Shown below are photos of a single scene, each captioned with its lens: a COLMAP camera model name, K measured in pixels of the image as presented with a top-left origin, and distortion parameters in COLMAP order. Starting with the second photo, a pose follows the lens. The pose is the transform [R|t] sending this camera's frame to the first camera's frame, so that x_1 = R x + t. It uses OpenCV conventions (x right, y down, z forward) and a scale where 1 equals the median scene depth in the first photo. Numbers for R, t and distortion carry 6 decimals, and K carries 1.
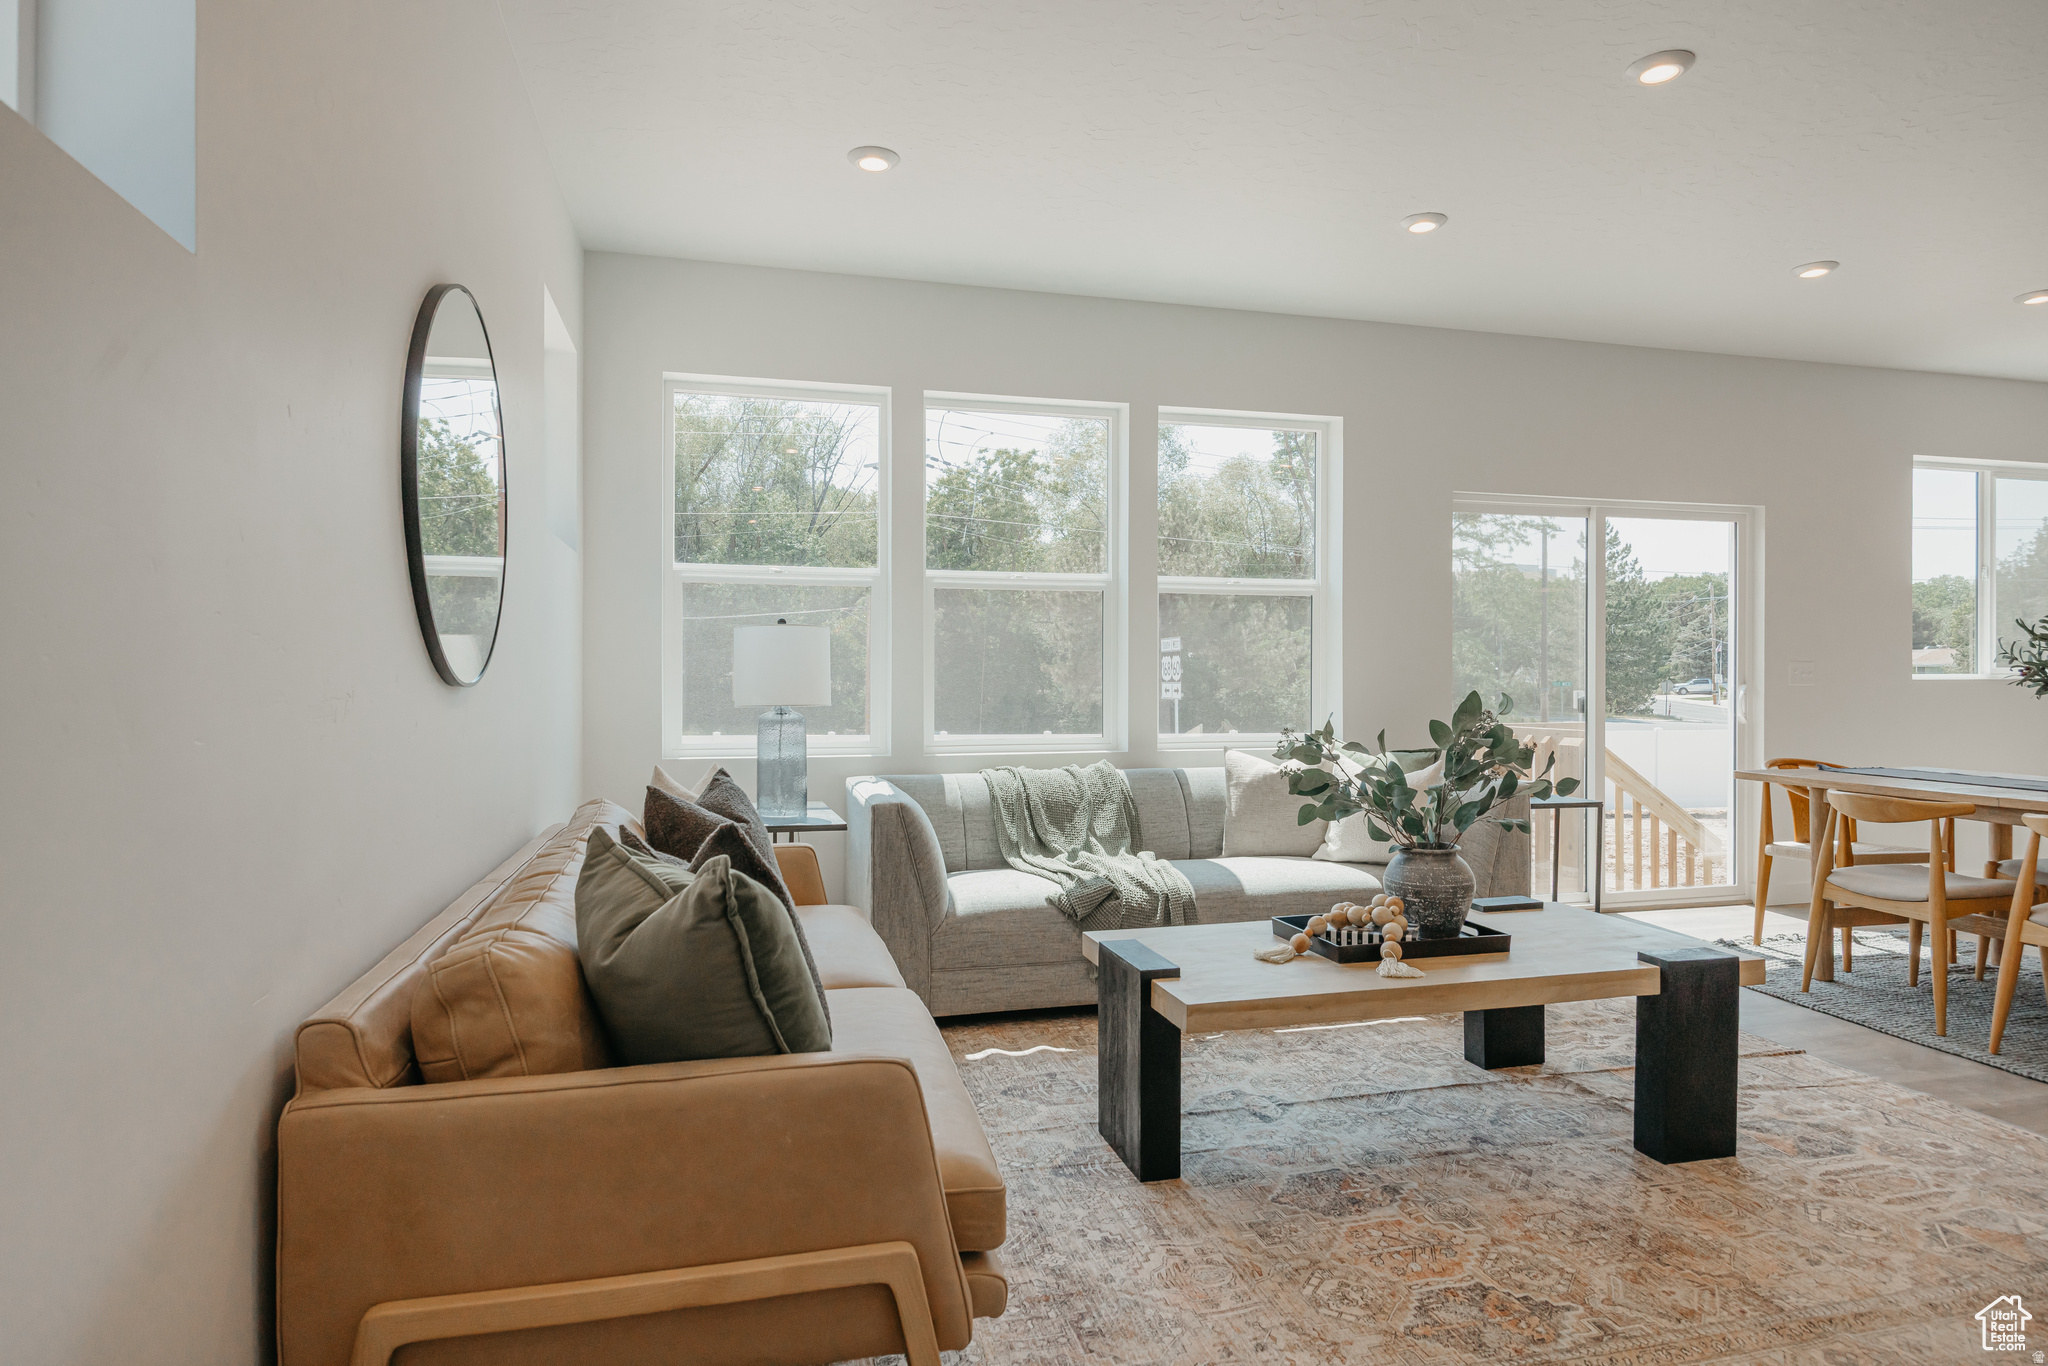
lens RADIAL K [[1126.6, 0, 1034.3], [0, 1126.6, 685.9], [0, 0, 1]] dist [-0.001120, -0.001670]
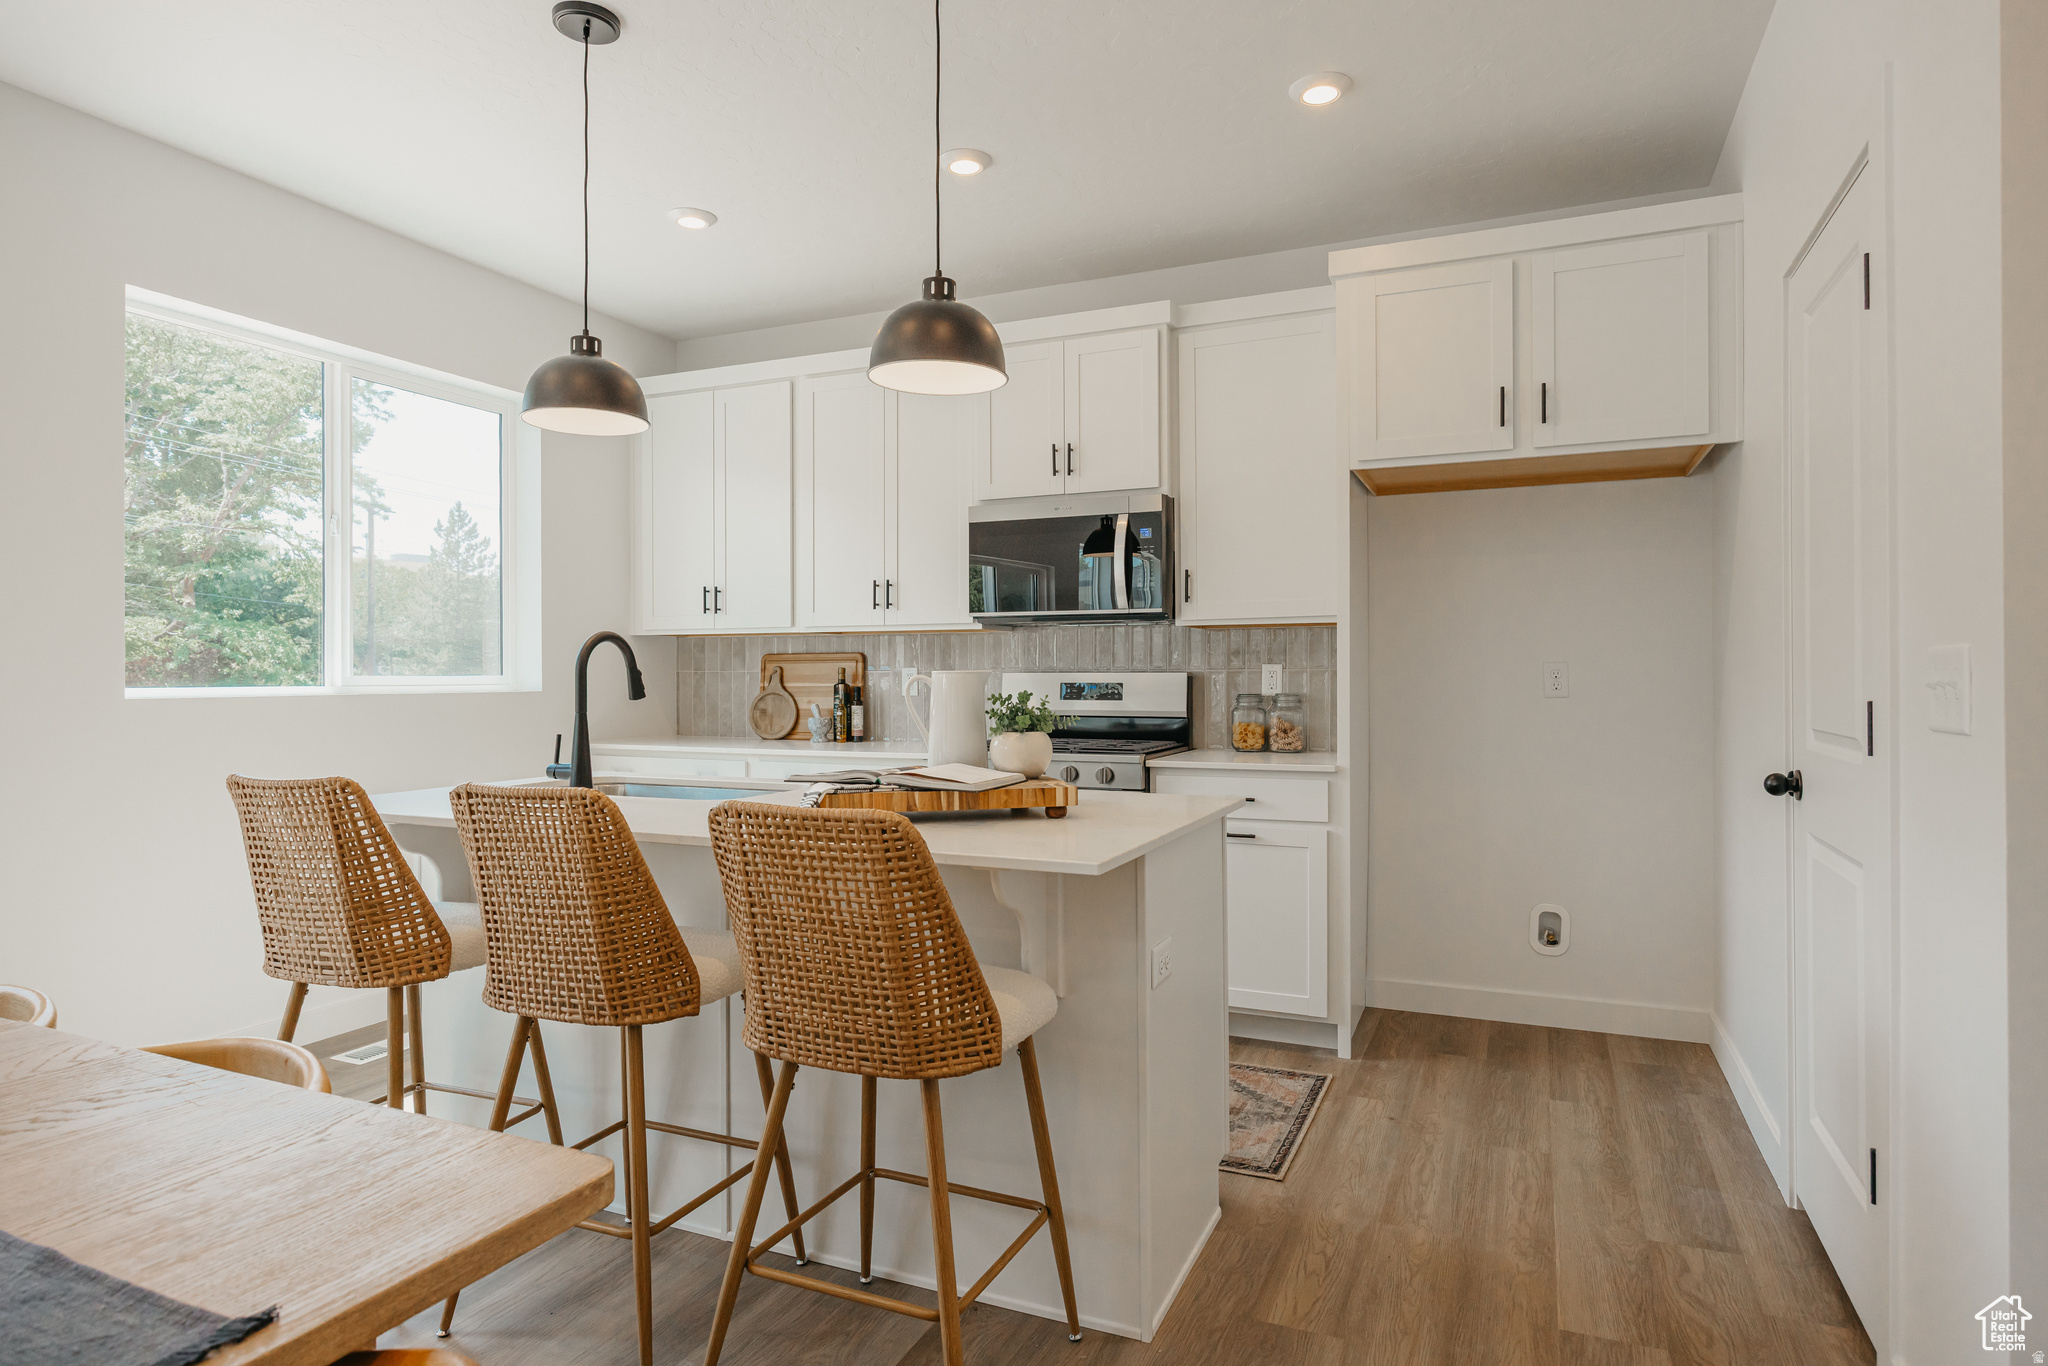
lens RADIAL K [[1126.6, 0, 1033.6], [0, 1126.6, 675.4], [0, 0, 1]] dist [-0.001120, -0.001670]
pose [[0.618387, 0.000715, 0.785873, 1.141507], [0.003572, 0.999987, -0.003720, -0.024239], [-0.785865, 0.005107, 0.618377, 0.585855]]
